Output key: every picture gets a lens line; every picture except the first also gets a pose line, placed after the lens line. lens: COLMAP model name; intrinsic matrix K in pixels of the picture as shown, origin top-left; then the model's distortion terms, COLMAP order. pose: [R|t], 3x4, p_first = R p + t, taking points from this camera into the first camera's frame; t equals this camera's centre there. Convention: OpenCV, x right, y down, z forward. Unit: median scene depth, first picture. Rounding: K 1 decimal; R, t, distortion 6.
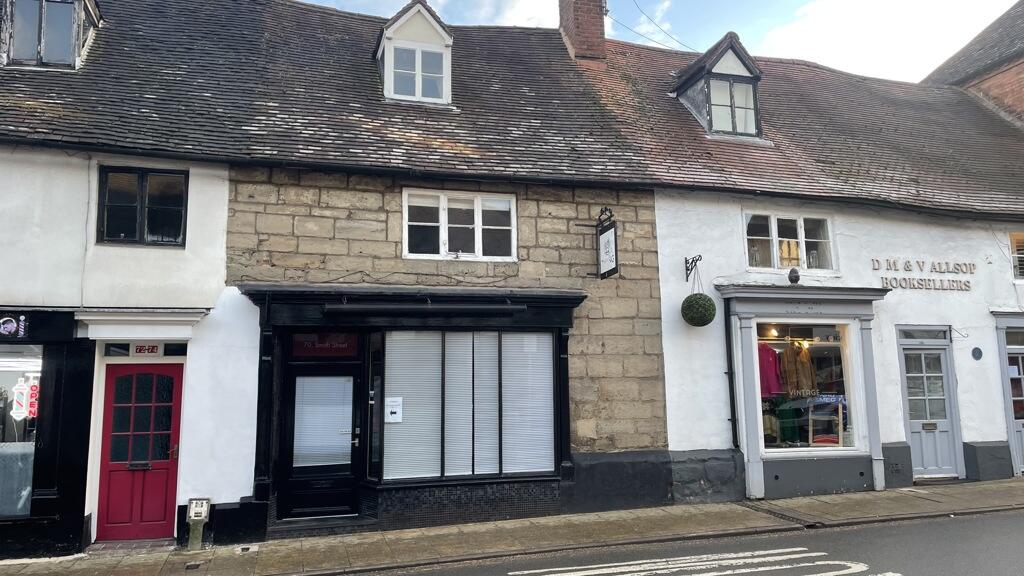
lens RADIAL K [[766.6, 0, 515.2], [0, 766.6, 285.0], [0, 0, 1]] dist [0.086212, -0.095556]
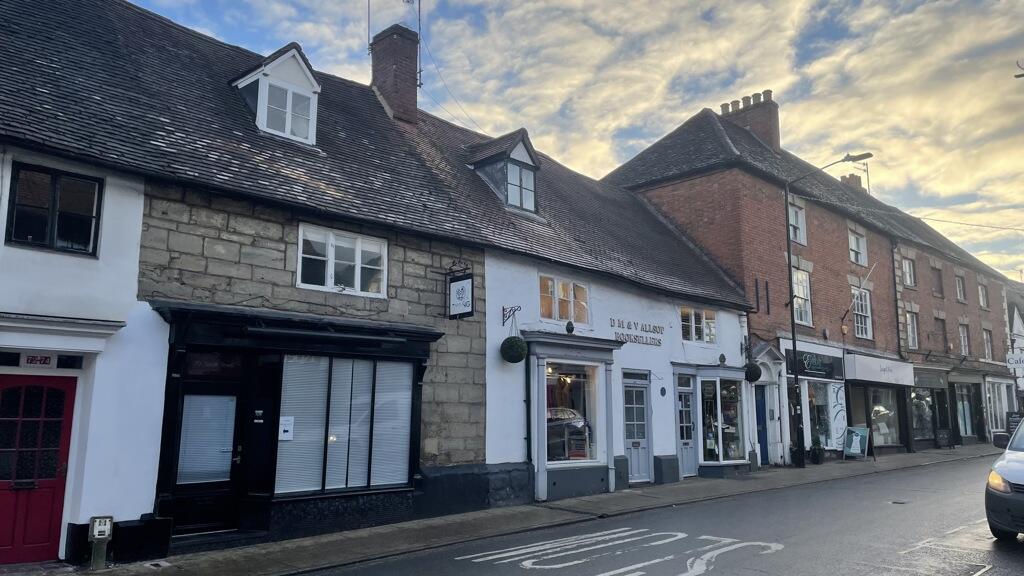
lens RADIAL K [[766.6, 0, 515.2], [0, 766.6, 285.0], [0, 0, 1]] dist [0.086212, -0.095556]
pose [[0.869874, 0.099214, 0.483194, -0.380943], [-0.080246, 0.994978, -0.059834, 0.002121], [-0.486703, 0.013274, 0.873466, -0.090852]]
